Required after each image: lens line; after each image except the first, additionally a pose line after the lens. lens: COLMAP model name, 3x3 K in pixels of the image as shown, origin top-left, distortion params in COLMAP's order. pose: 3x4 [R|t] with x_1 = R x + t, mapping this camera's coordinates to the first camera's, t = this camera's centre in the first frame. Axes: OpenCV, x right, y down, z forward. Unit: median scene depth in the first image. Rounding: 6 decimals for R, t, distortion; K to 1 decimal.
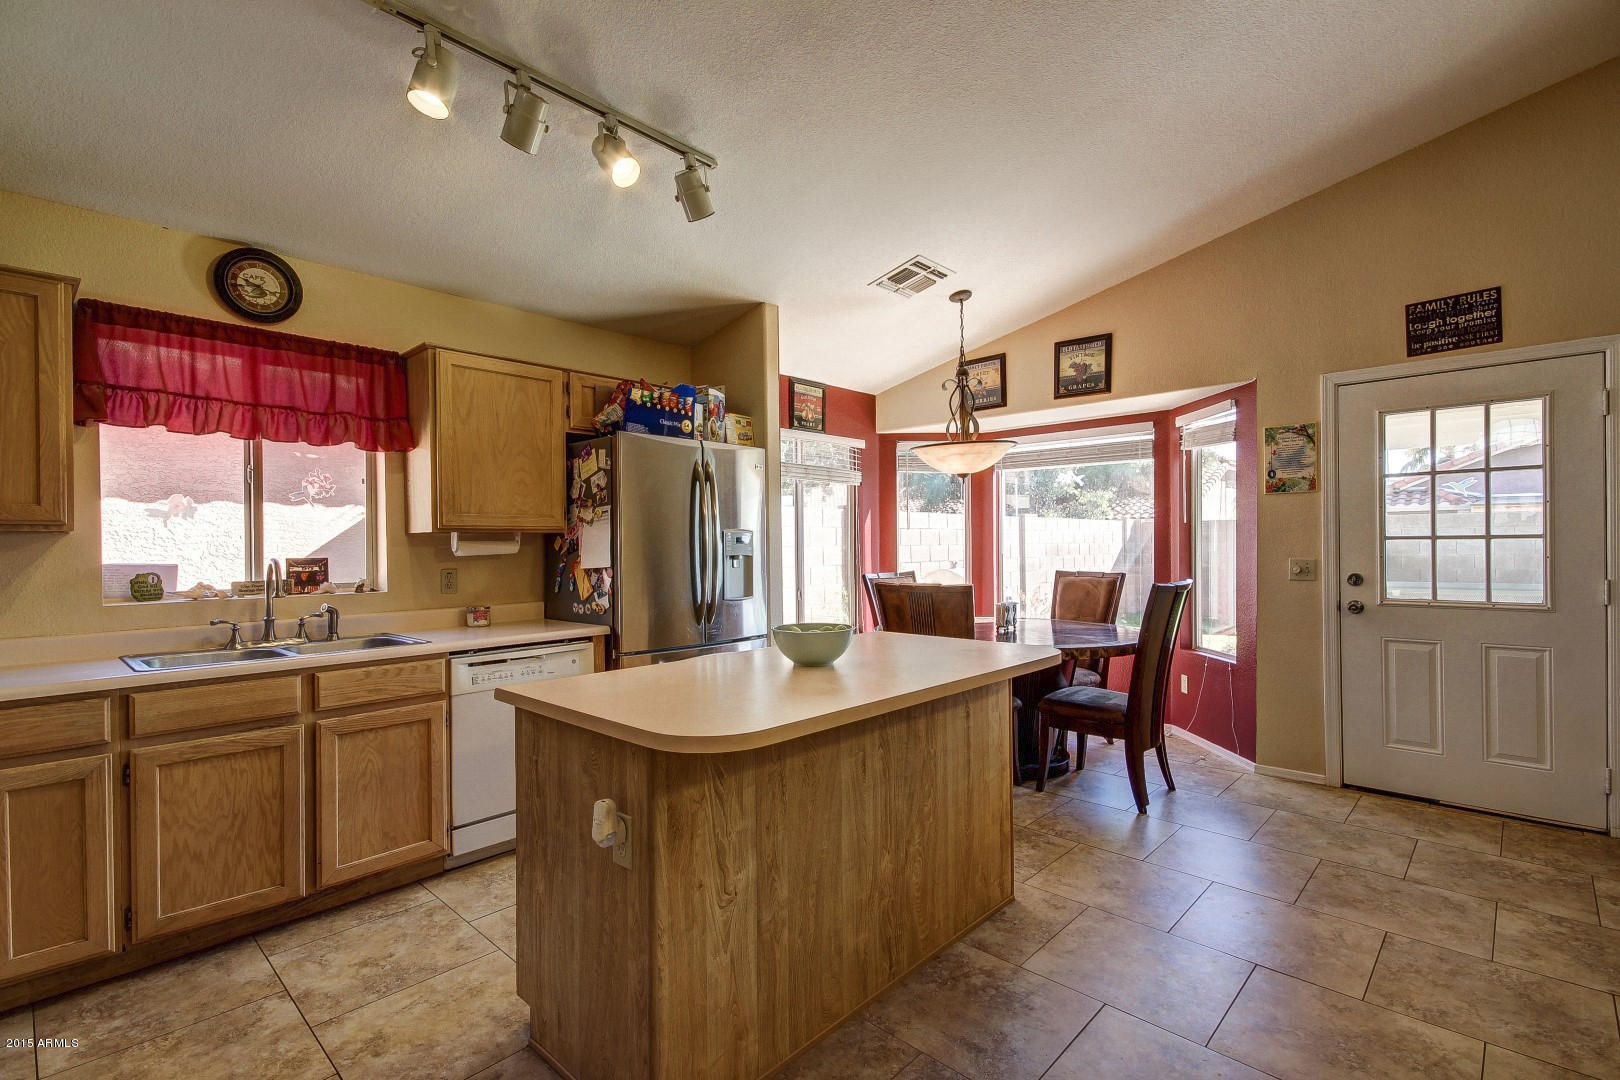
lens RADIAL K [[744.0, 0, 812.2], [0, 744.0, 546.6], [0, 0, 1]] dist [0.020392, -0.001434]
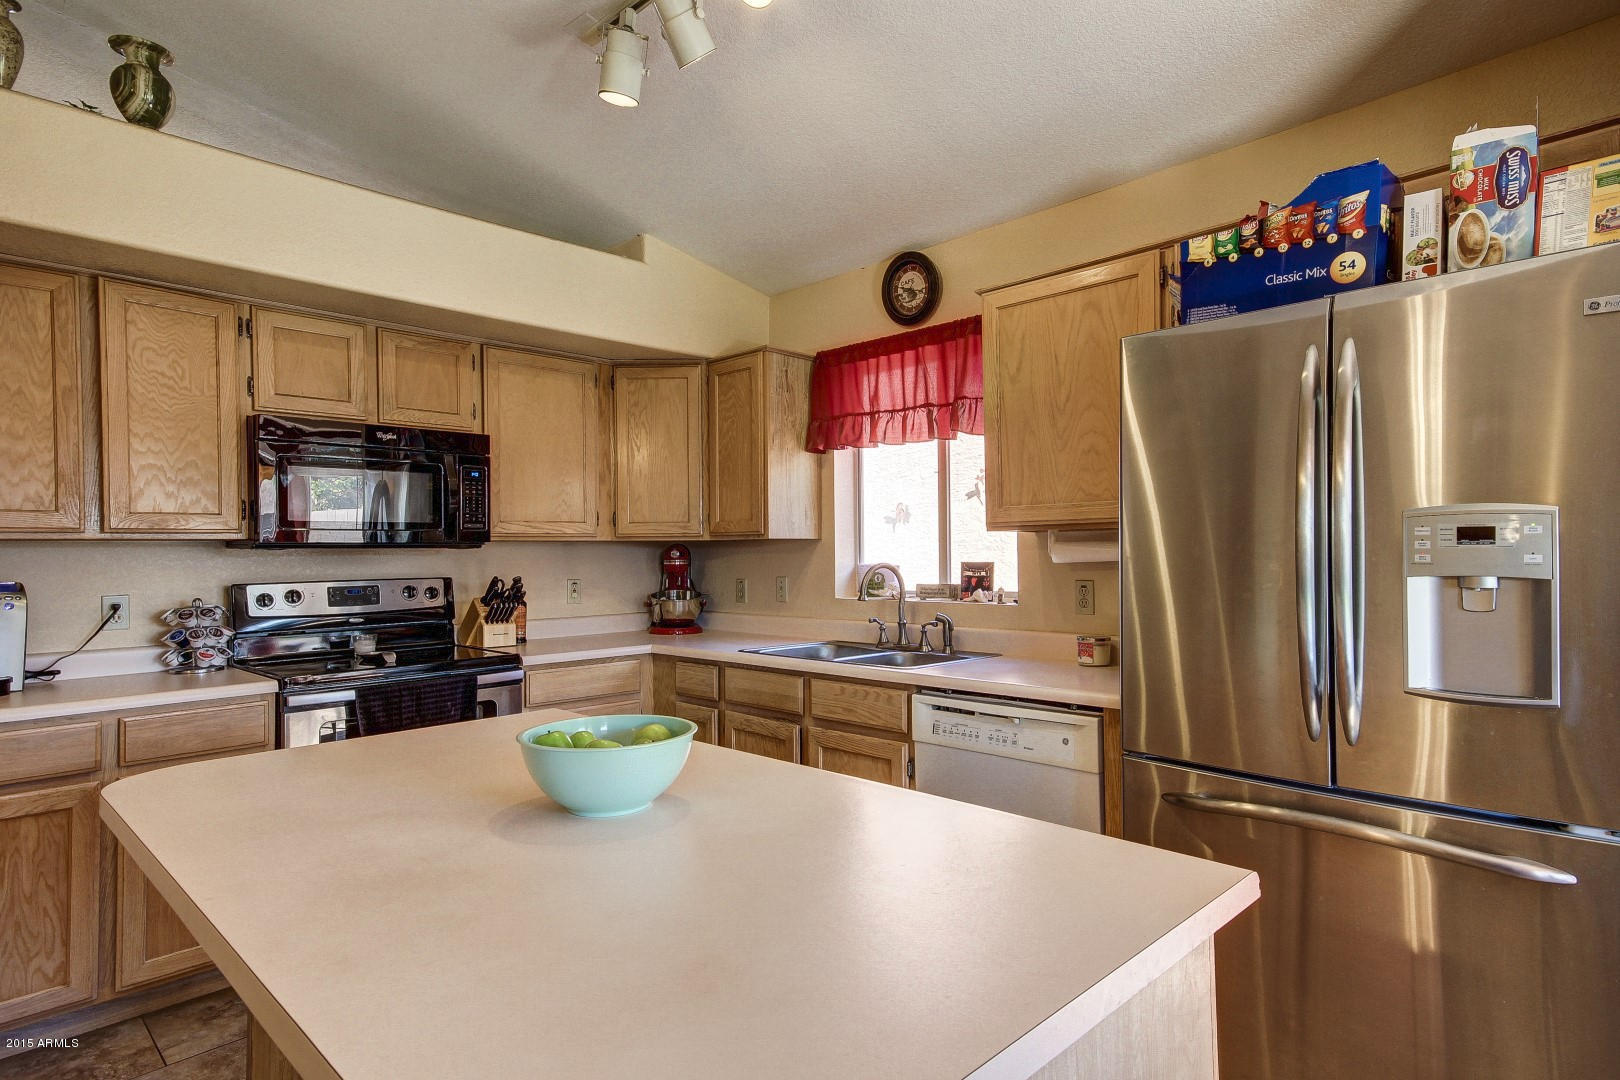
lens RADIAL K [[891.5, 0, 810.0], [0, 891.5, 540.0], [0, 0, 1]] dist [0.054839, 0.001483]
pose [[-0.031136, -0.005287, -0.999501, 0.373677], [0.007649, 0.999955, -0.005528, -0.006155], [0.999486, -0.007817, -0.031094, 0.739694]]
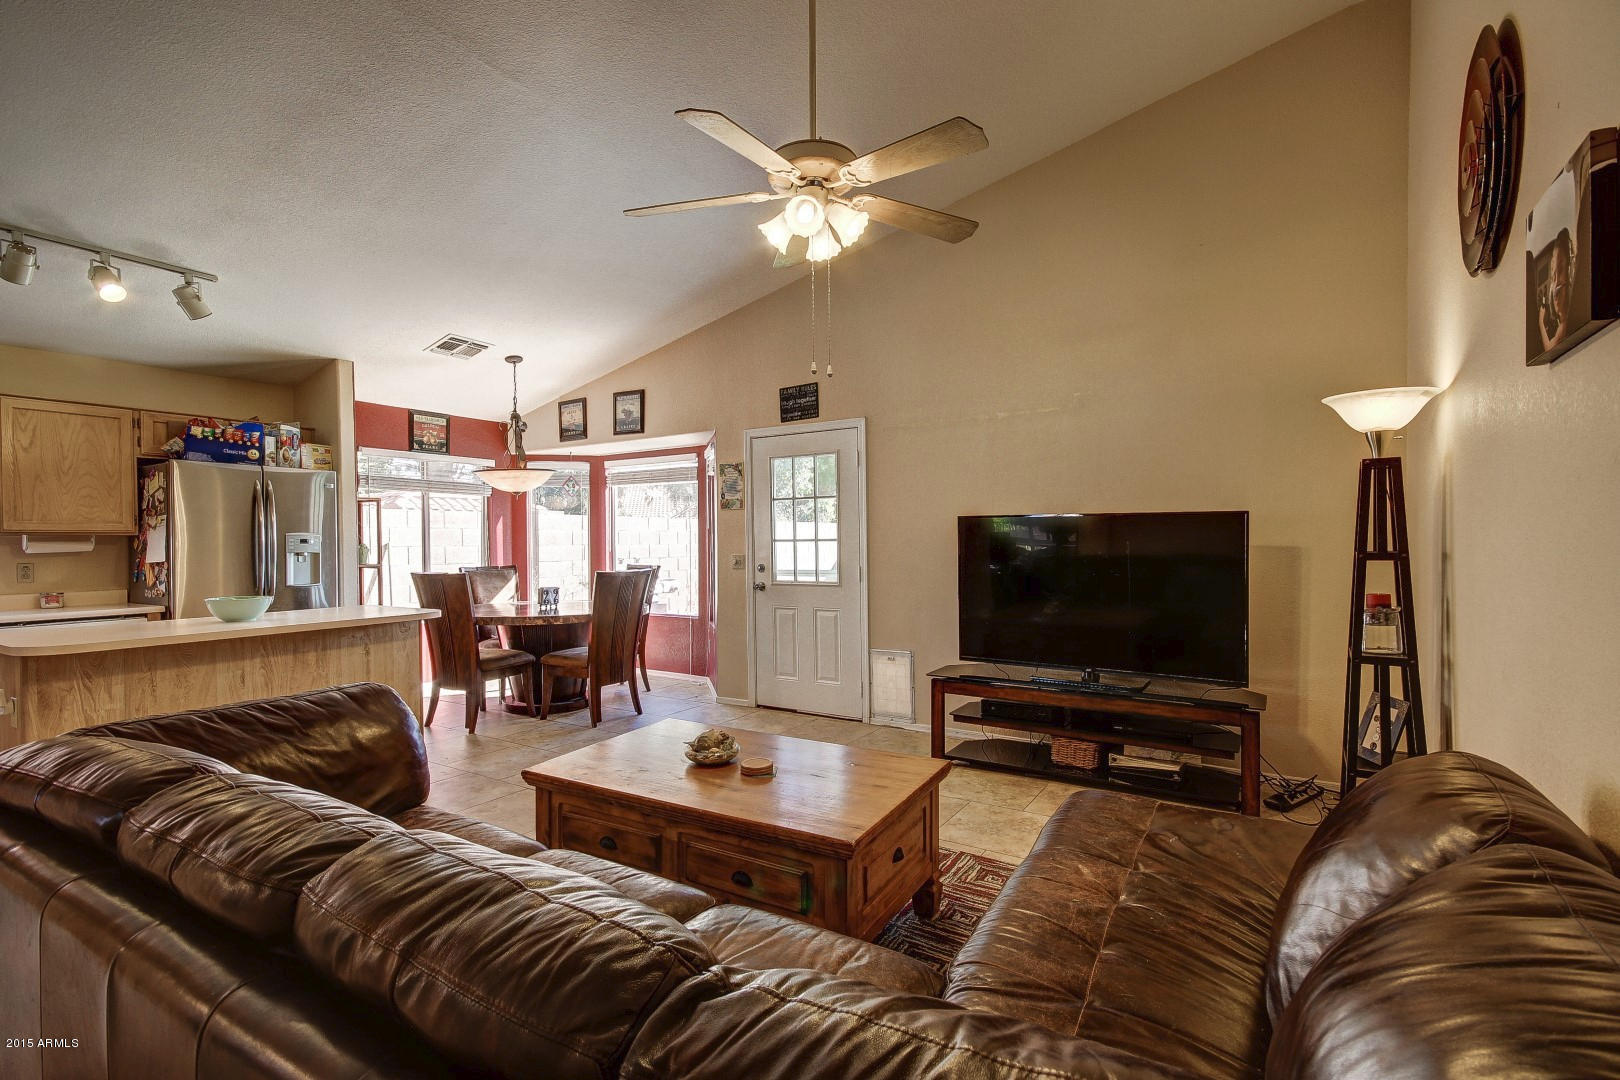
lens RADIAL K [[744.0, 0, 812.2], [0, 744.0, 546.6], [0, 0, 1]] dist [0.020392, -0.001434]
pose [[0.982662, 0.000000, 0.185407, 0.575913], [-0.000192, 0.999999, 0.001016, -0.000531], [-0.185407, -0.001034, 0.982661, -0.504063]]
